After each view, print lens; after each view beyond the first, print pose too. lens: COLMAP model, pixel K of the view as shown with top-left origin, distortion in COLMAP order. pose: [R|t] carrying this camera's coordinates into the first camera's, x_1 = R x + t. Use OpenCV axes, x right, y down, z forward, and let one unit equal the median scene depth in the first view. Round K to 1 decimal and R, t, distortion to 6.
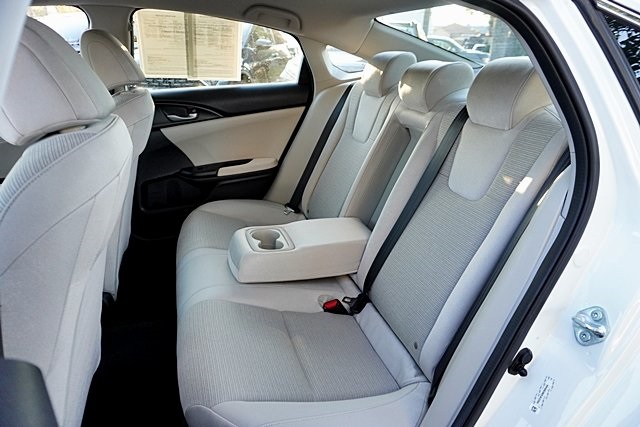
lens RADIAL K [[430.1, 0, 323.4], [0, 430.1, 208.7], [0, 0, 1]] dist [-0.040425, 0.030082]
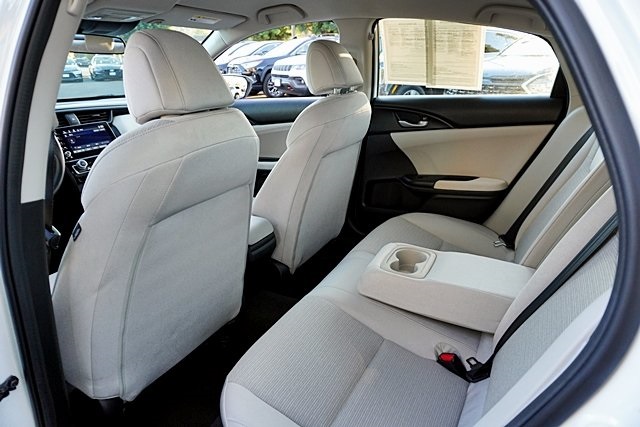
lens RADIAL K [[430.1, 0, 321.2], [0, 430.1, 209.5], [0, 0, 1]] dist [-0.040425, 0.030082]
pose [[0.702869, 0.218255, -0.677009, 0.244502], [-0.232459, 0.969984, 0.071366, -0.041183], [0.672264, 0.107216, 0.732507, 0.140986]]
